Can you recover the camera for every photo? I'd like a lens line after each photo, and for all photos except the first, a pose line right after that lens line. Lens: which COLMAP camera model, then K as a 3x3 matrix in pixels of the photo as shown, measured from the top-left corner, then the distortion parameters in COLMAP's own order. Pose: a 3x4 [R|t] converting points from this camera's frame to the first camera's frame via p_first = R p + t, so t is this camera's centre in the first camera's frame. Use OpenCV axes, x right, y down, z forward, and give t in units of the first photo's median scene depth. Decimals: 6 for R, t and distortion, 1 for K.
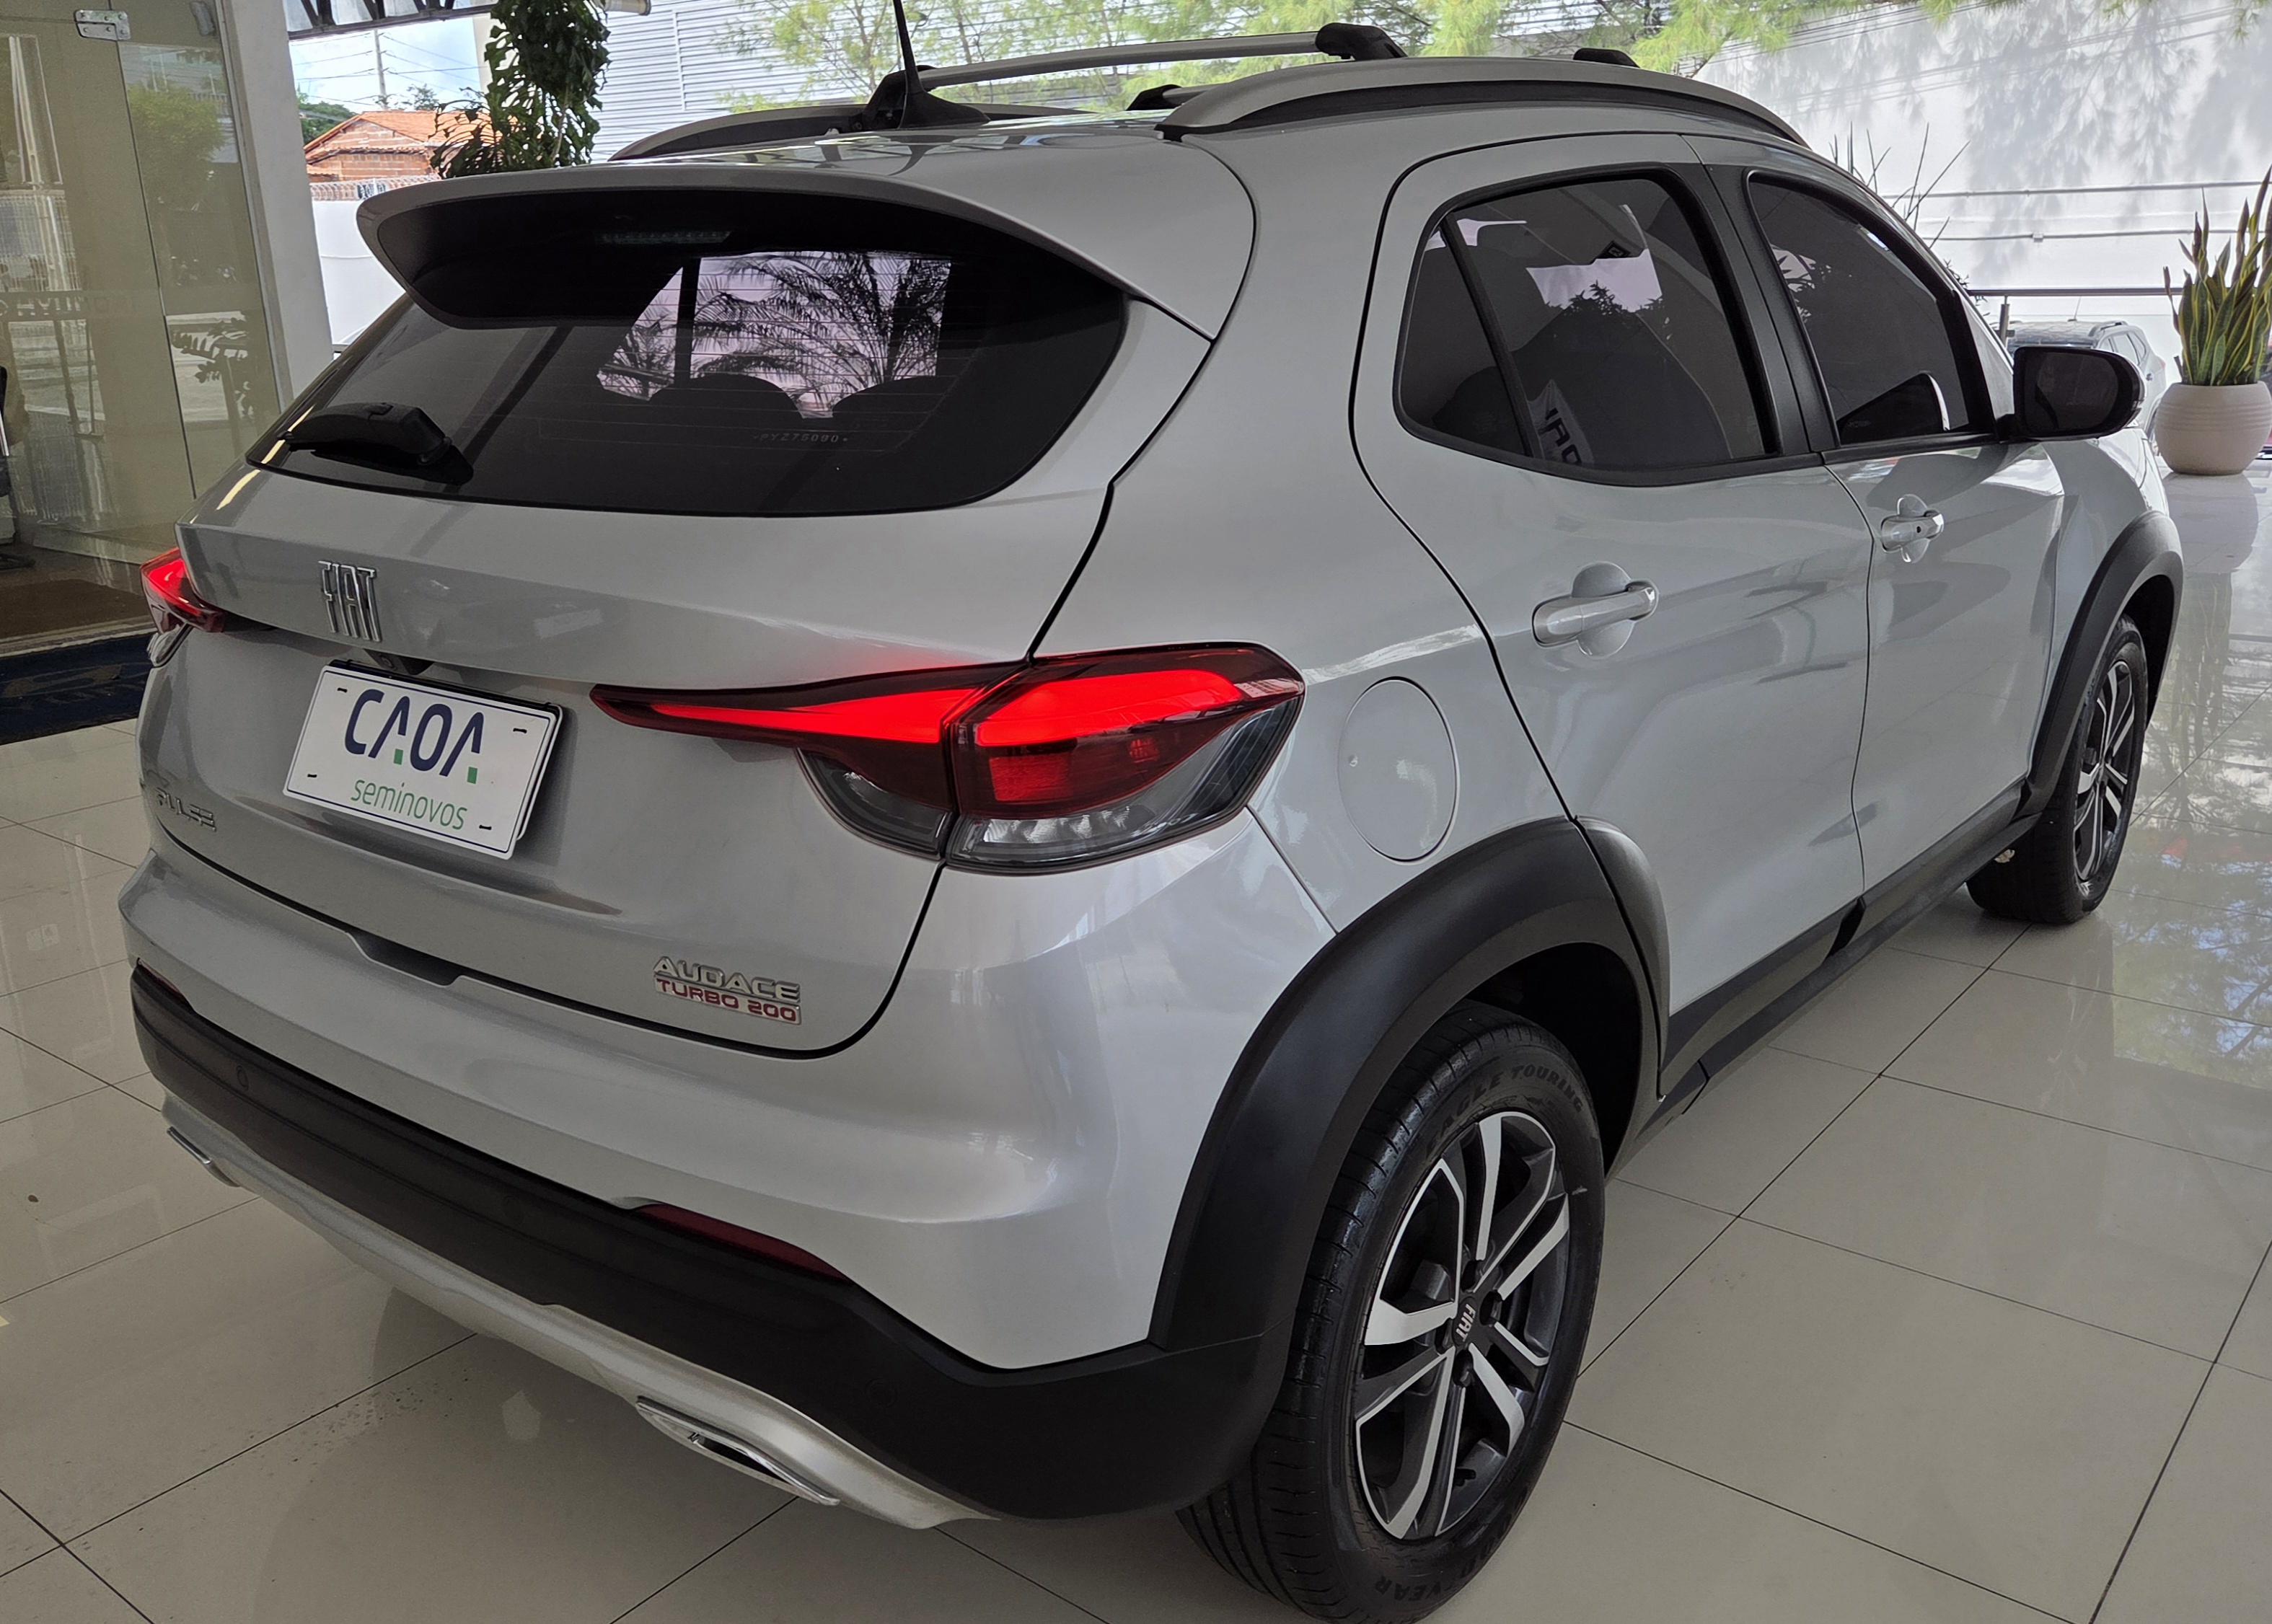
lens RADIAL K [[1928.3, 0, 1130.9], [0, 1928.3, 795.9], [0, 0, 1]] dist [0.066237, 0.004650]
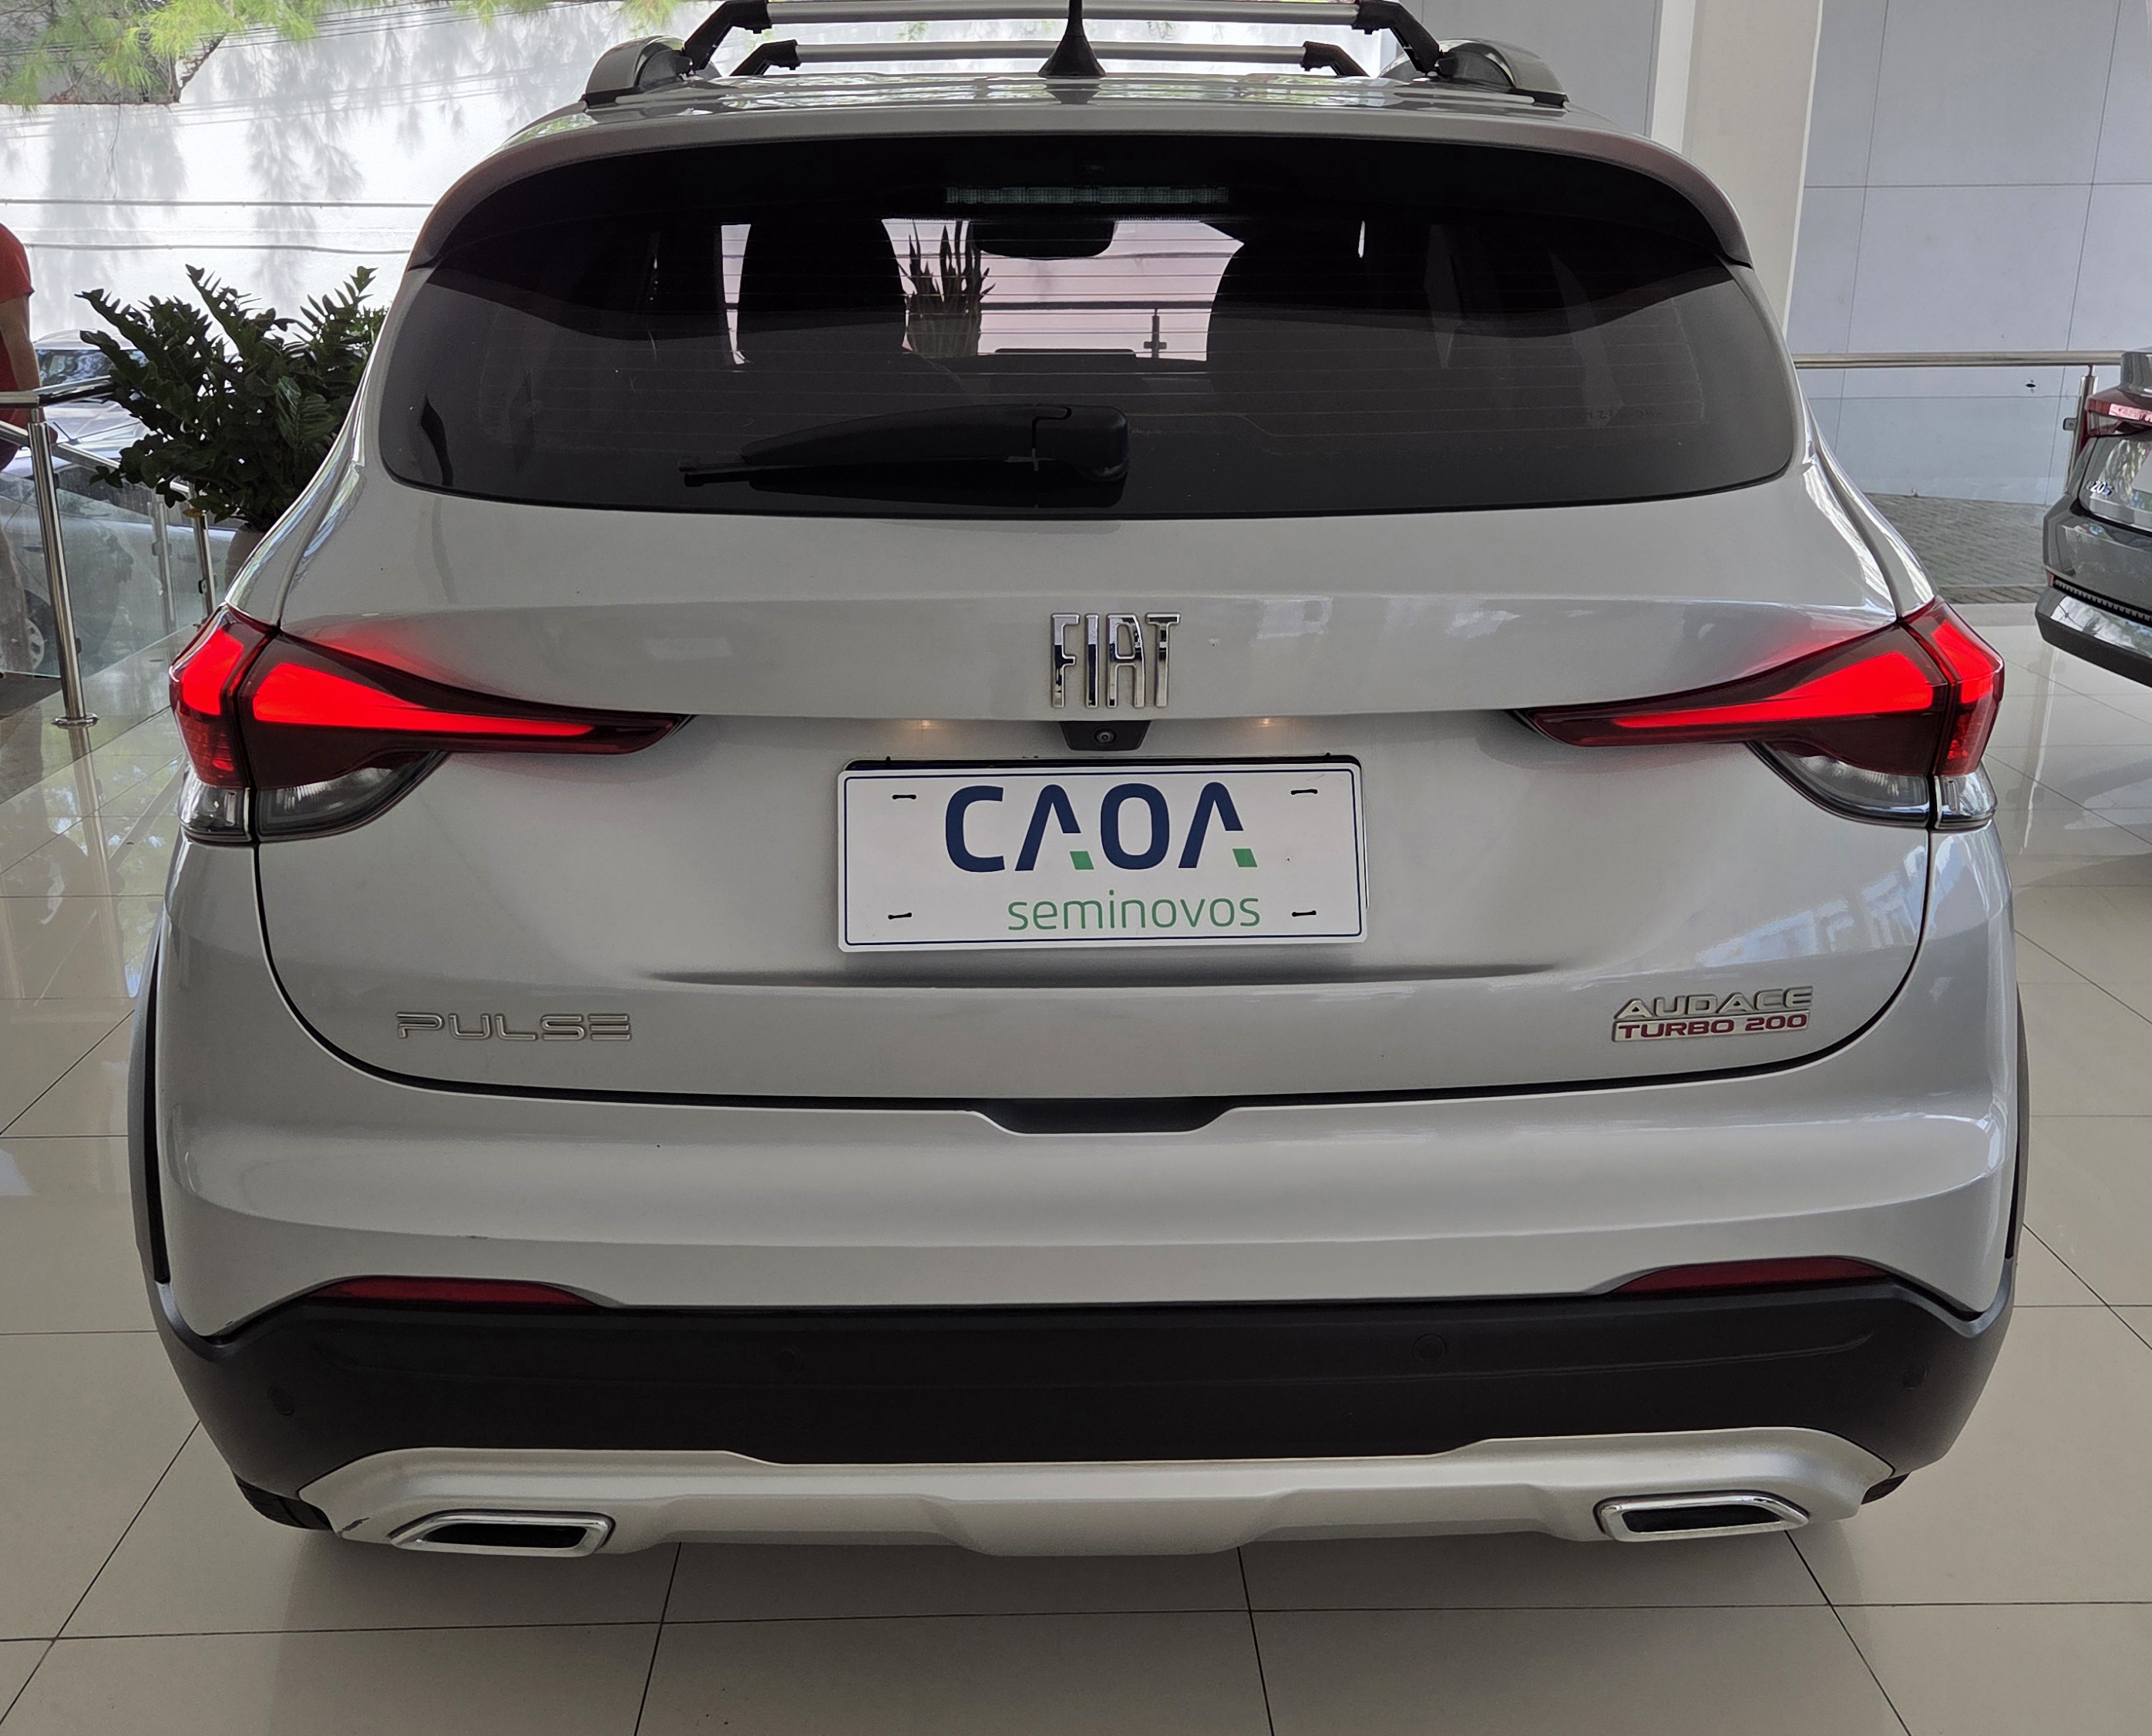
lens RADIAL K [[2072.3, 0, 1076.0], [0, 2072.3, 868.0], [0, 0, 1]] dist [0.151669, -0.275063]
pose [[0.754022, -0.169950, 0.634482, -0.890868], [0.165989, 0.983898, 0.066281, -0.071442], [-0.635530, 0.055340, 0.770091, 0.356167]]
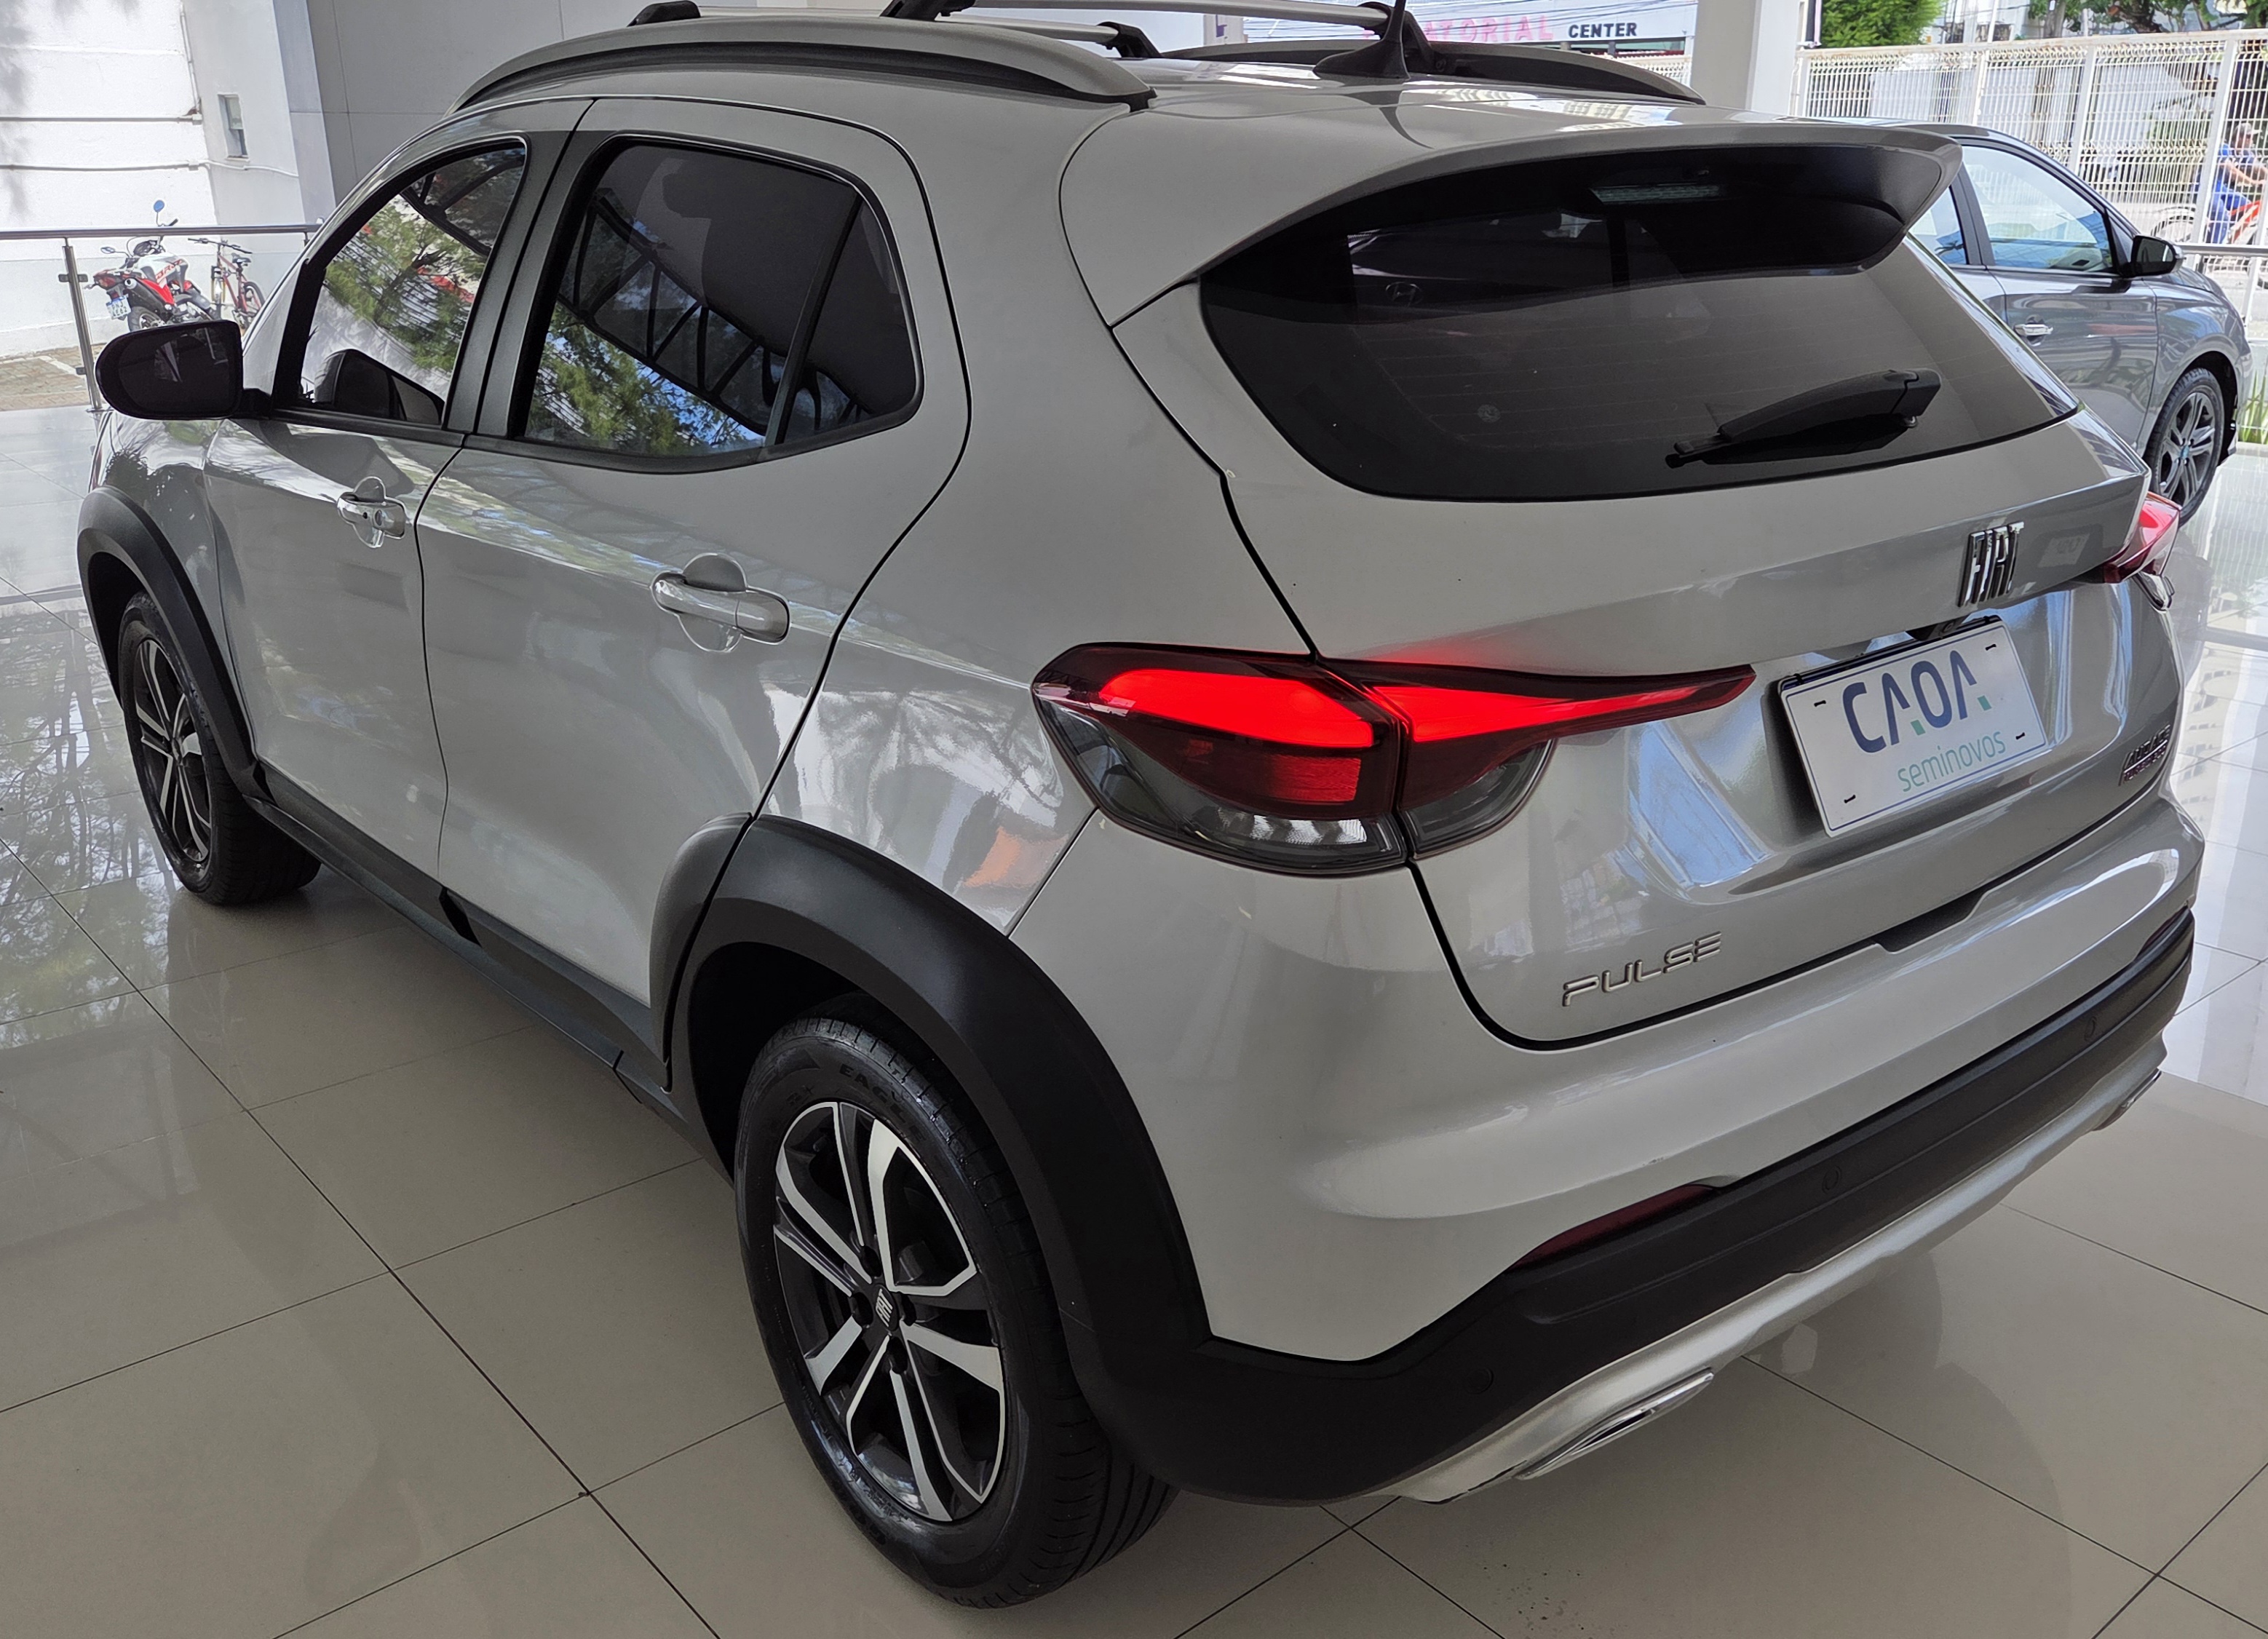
lens RADIAL K [[1924.4, 0, 1134.0], [0, 1924.4, 819.5], [0, 0, 1]] dist [0.041471, -0.000980]
pose [[0.190057, -0.307133, 0.932495, -1.353316], [0.272822, 0.928920, 0.250350, -0.323863], [-0.943105, 0.206825, 0.260341, 1.109762]]
